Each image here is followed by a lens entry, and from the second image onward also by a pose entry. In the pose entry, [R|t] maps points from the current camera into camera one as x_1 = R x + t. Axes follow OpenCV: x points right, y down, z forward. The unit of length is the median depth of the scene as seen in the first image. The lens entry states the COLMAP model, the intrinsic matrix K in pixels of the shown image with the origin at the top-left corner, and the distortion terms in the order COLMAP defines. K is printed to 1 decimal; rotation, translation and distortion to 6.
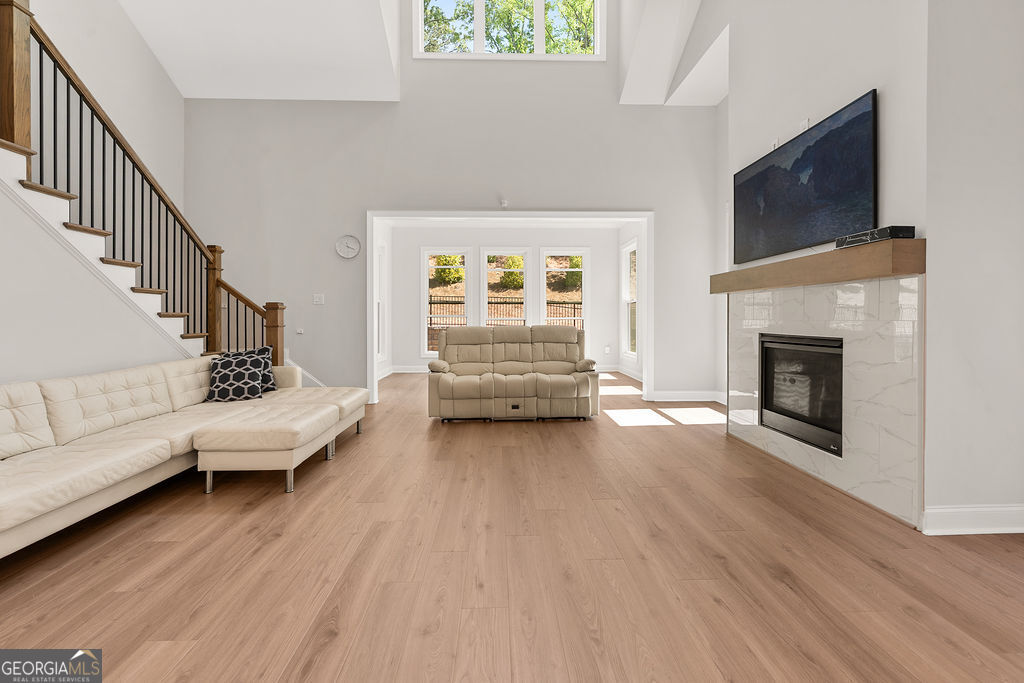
lens RADIAL K [[422.6, 0, 511.5], [0, 422.6, 321.6], [0, 0, 1]] dist [-0.000714, -0.000081]
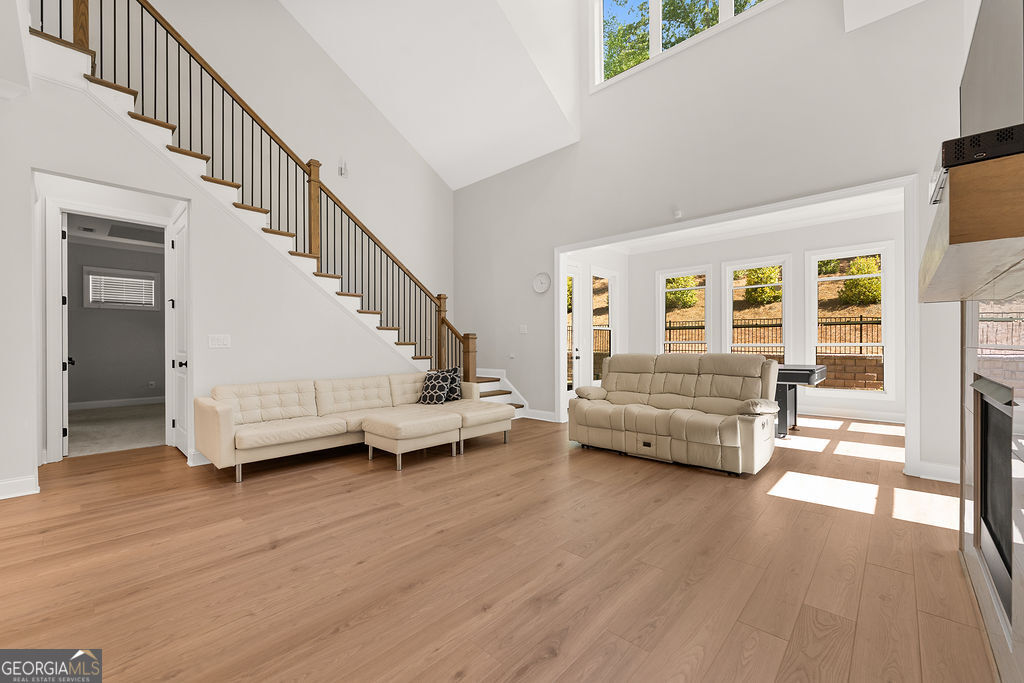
lens RADIAL K [[415.6, 0, 512.3], [0, 415.6, 347.9], [0, 0, 1]] dist [-0.000457, -0.000037]
pose [[0.708470, 0.002317, -0.705738, 0.482557], [-0.002315, 0.999997, 0.000959, -0.002709], [0.705738, 0.000954, 0.708473, 0.197513]]
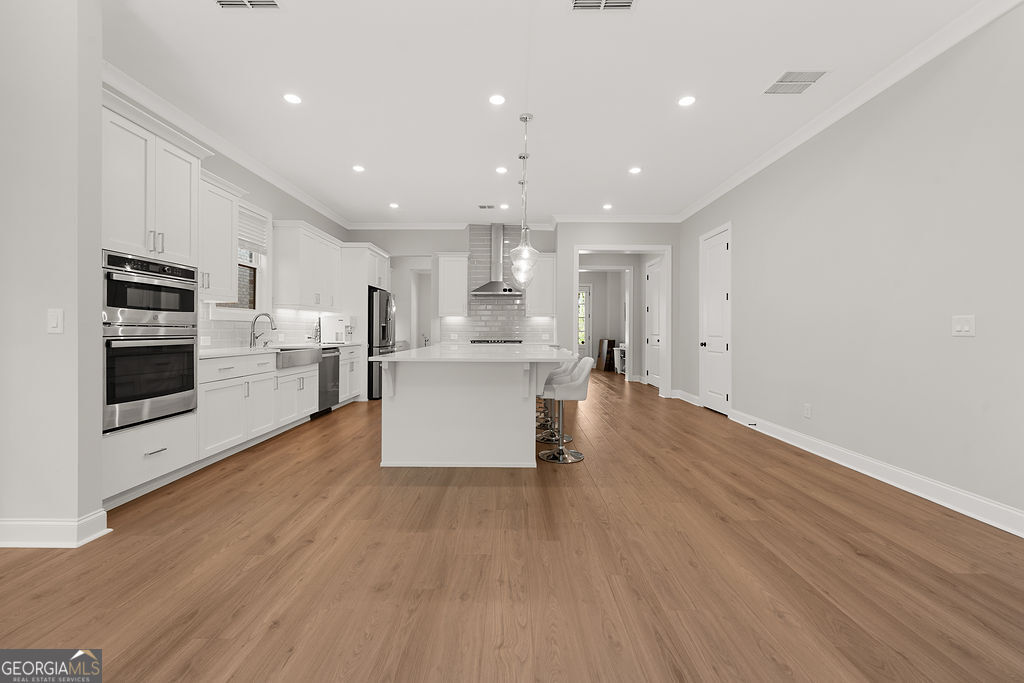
lens RADIAL K [[417.8, 0, 512.7], [0, 417.8, 327.0], [0, 0, 1]] dist [0.000864, 0.000125]
pose [[-0.999308, -0.001810, 0.037159, -0.039037], [-0.001894, 0.999996, -0.002216, -0.007160], [-0.037155, -0.002285, -0.999307, 0.683709]]
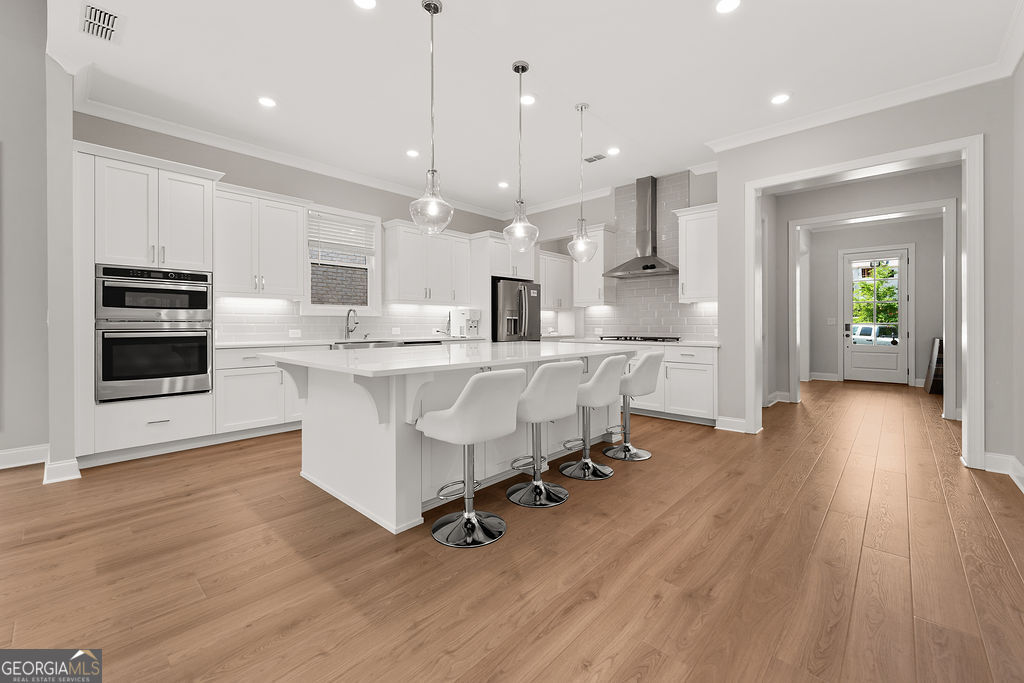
lens RADIAL K [[417.8, 0, 512.7], [0, 417.8, 327.0], [0, 0, 1]] dist [0.000864, 0.000125]
pose [[-0.710258, -0.003548, 0.703932, -0.561262], [0.006329, 0.999915, 0.011425, -0.002428], [-0.703913, 0.012569, -0.710175, 0.103613]]
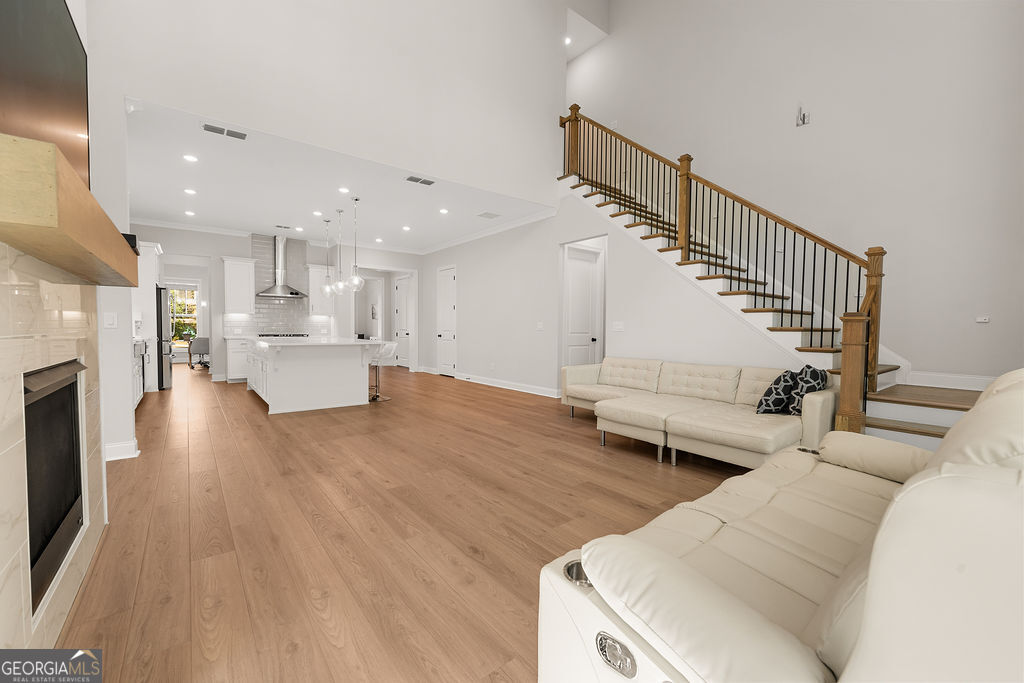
lens RADIAL K [[410.9, 0, 511.7], [0, 410.9, 343.8], [0, 0, 1]] dist [-0.000355, 0.000361]
pose [[-0.808254, 0.016056, -0.588616, 0.408476], [-0.012862, 0.998908, 0.044908, -0.015813], [0.588694, 0.043868, -0.807165, 1.346699]]
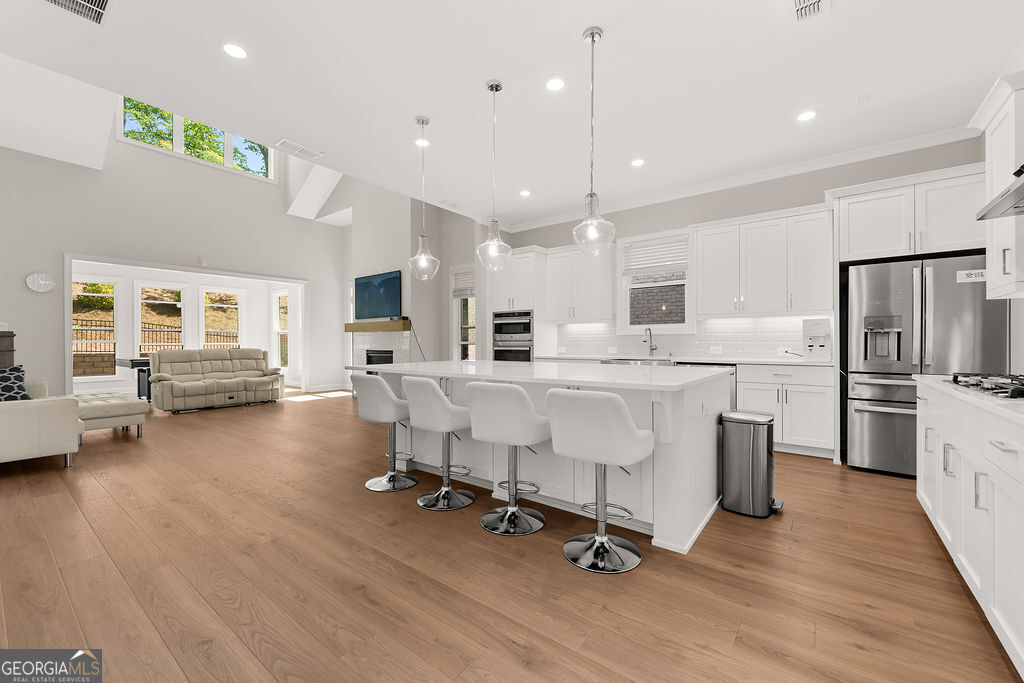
lens RADIAL K [[410.9, 0, 511.7], [0, 410.9, 343.8], [0, 0, 1]] dist [-0.000355, 0.000361]
pose [[0.635694, -0.002017, 0.771938, -0.597365], [0.007494, 0.999966, -0.003558, 0.006850], [-0.771904, 0.008047, 0.635688, -0.970969]]
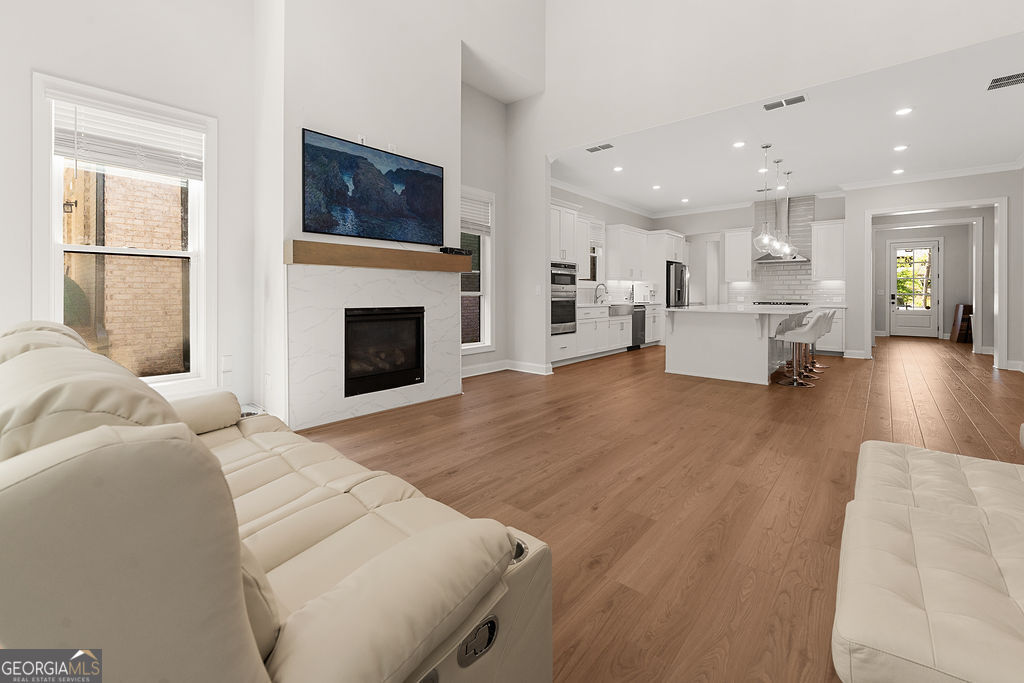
lens RADIAL K [[429.3, 0, 510.1], [0, 429.3, 296.7], [0, 0, 1]] dist [-0.000458, -0.000136]
pose [[-0.729716, -0.005416, 0.683729, -0.379856], [0.003563, 0.999925, 0.011723, -0.010350], [-0.683742, 0.010990, -0.729641, 1.330805]]
